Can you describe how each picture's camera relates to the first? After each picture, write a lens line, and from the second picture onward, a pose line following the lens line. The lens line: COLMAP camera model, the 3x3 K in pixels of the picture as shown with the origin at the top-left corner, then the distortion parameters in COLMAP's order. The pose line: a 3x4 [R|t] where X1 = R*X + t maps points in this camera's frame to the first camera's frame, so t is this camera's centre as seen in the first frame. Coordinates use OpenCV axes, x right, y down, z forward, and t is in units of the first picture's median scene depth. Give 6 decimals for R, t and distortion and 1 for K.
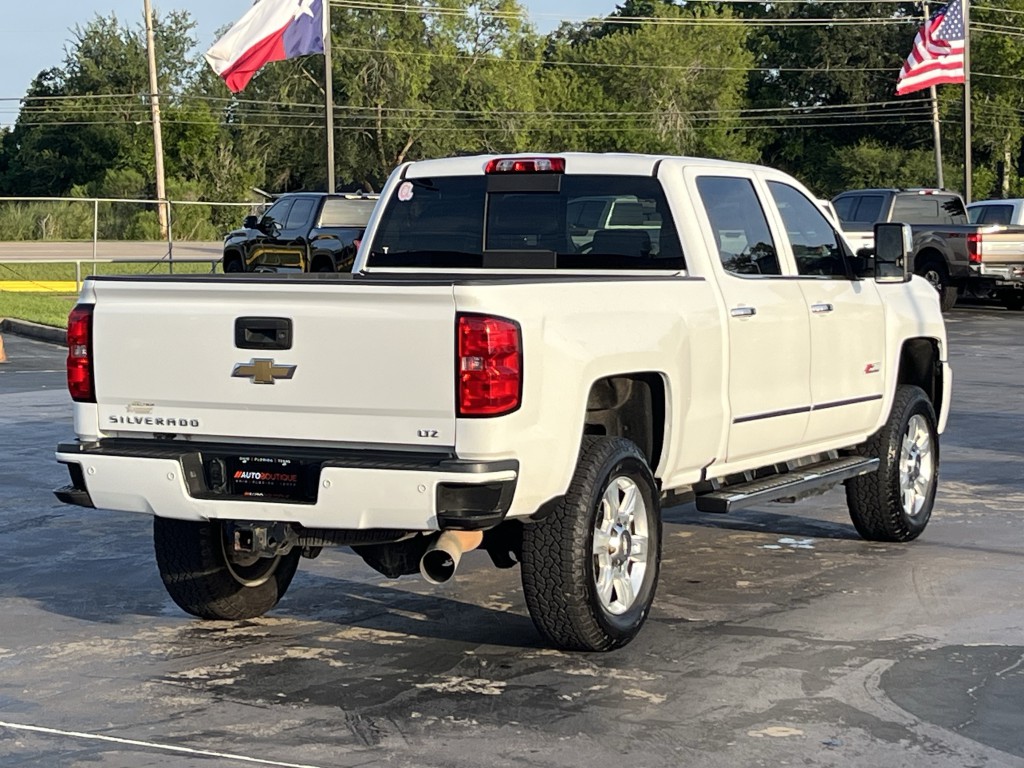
lens RADIAL K [[3051.8, 0, 512.0], [0, 3051.8, 384.0], [0, 0, 1]] dist [0.294425, -0.904992]
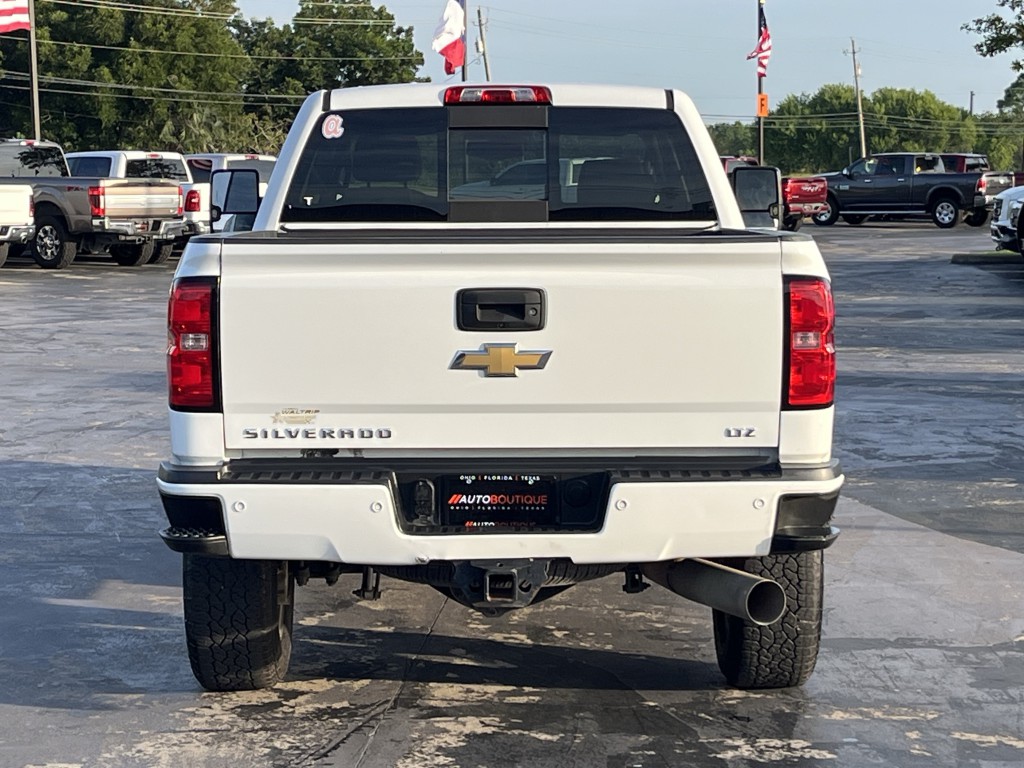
lens RADIAL K [[2765.0, 0, 512.0], [0, 2765.0, 384.0], [0, 0, 1]] dist [0.272592, -0.034912]
pose [[0.855188, -0.042626, 0.516562, -0.417212], [0.032542, 0.999062, 0.028567, -0.017157], [-0.517295, -0.007620, 0.855773, 0.403511]]
